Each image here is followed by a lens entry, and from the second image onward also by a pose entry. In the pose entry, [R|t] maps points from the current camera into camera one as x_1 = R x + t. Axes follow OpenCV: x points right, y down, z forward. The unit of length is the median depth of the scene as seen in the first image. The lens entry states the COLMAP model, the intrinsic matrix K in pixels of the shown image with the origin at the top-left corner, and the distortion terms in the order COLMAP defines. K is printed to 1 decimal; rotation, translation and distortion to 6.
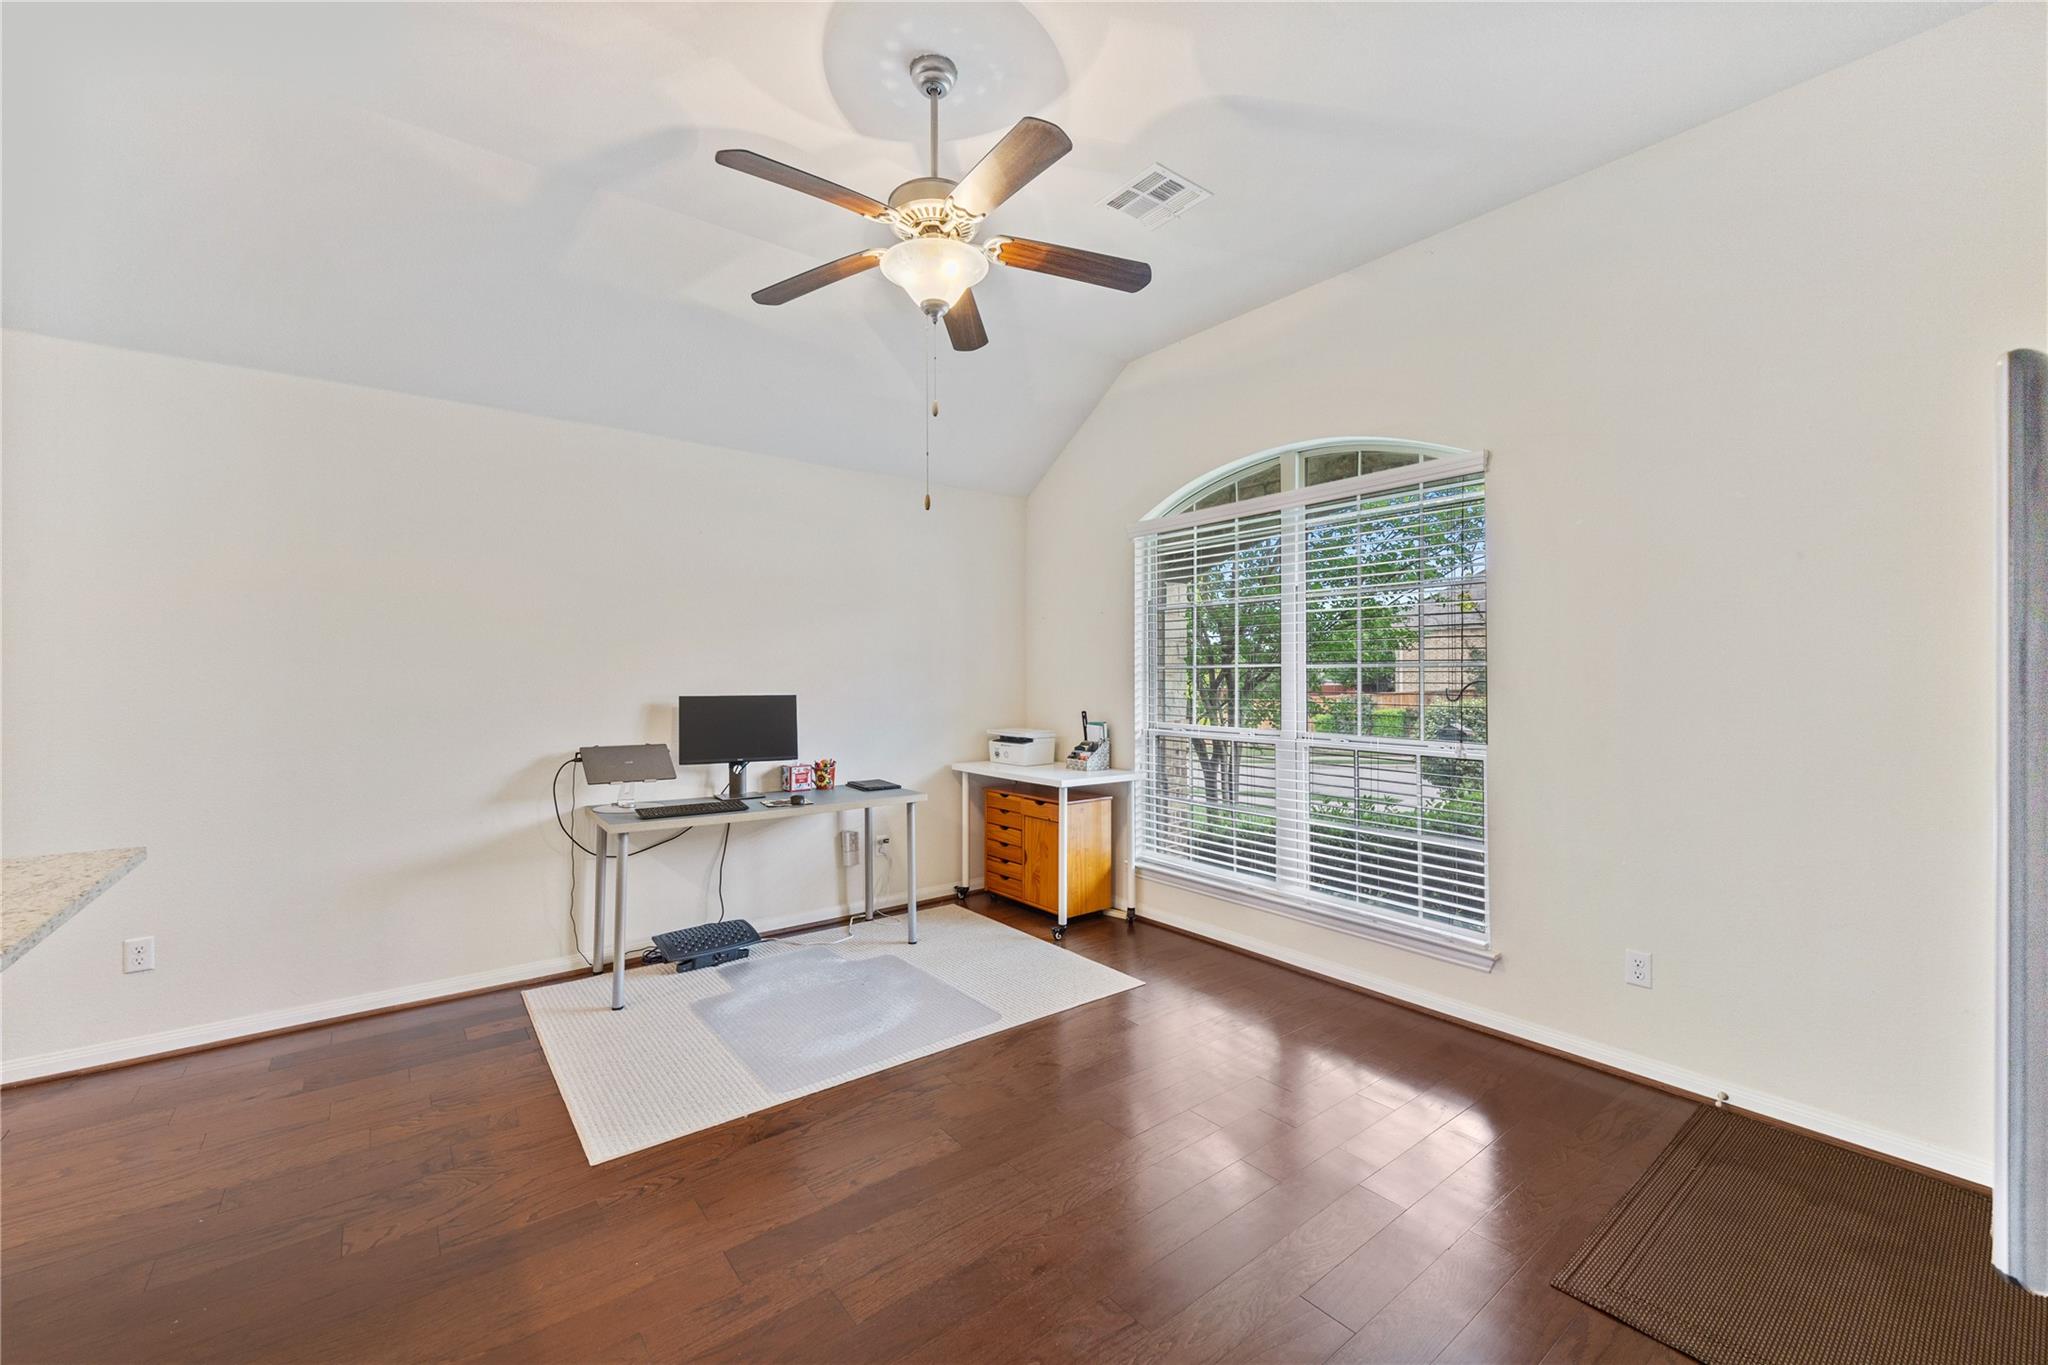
lens RADIAL K [[816.0, 0, 1018.9], [0, 816.0, 681.2], [0, 0, 1]] dist [0.001318, -0.000105]
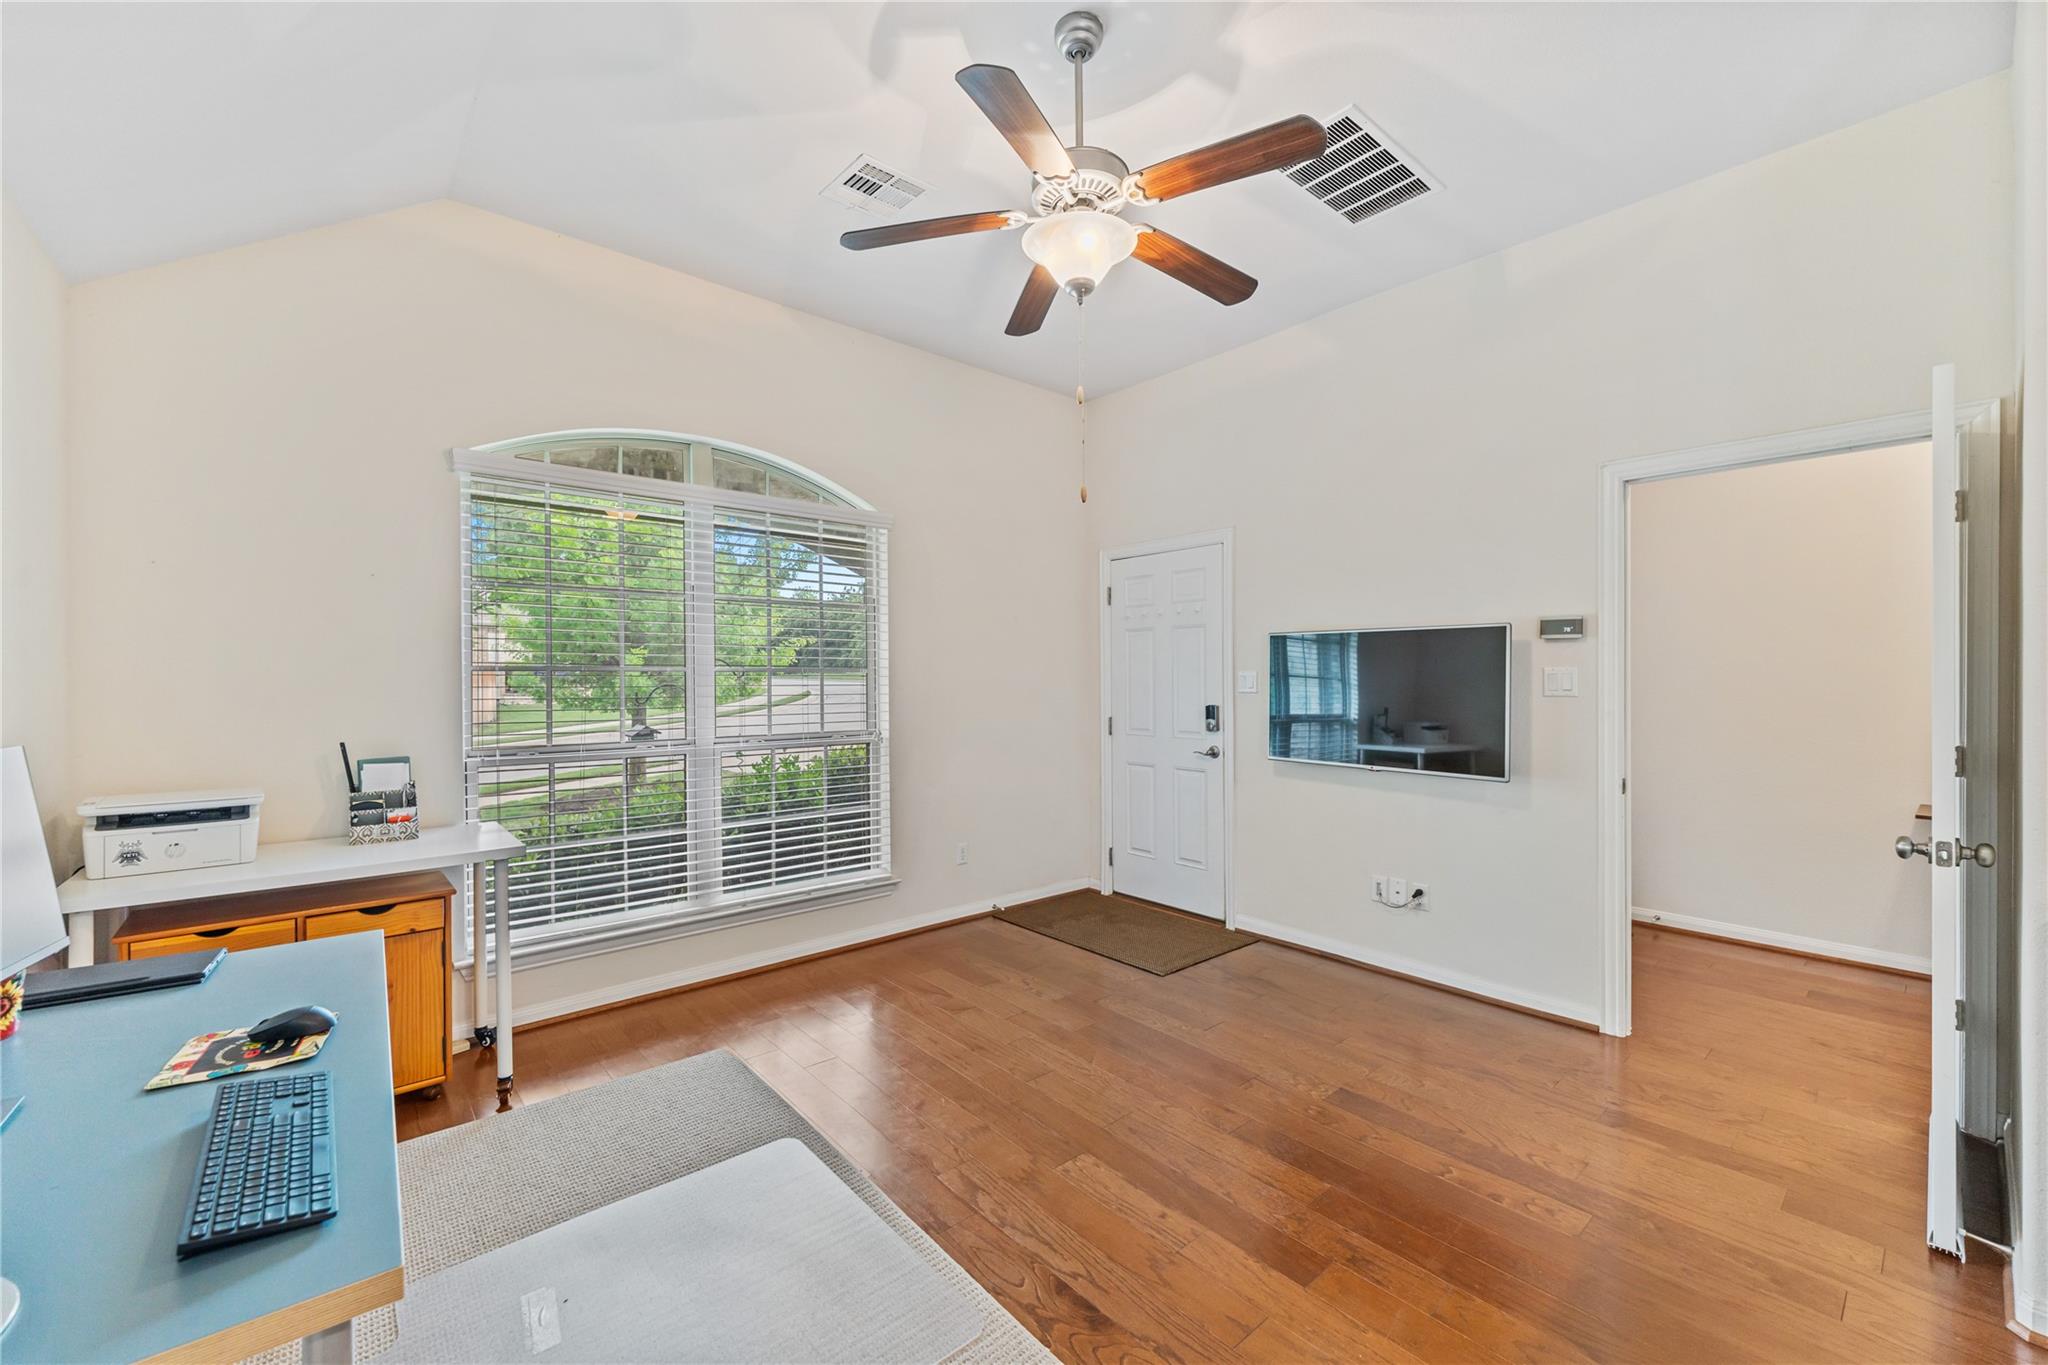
lens RADIAL K [[816.0, 0, 1017.8], [0, 816.0, 674.2], [0, 0, 1]] dist [0.001318, -0.000105]
pose [[-0.039193, -0.001064, 0.999231, -0.660308], [0.012564, 0.999920, 0.001557, -0.008466], [-0.999153, 0.012616, -0.039176, 0.694947]]
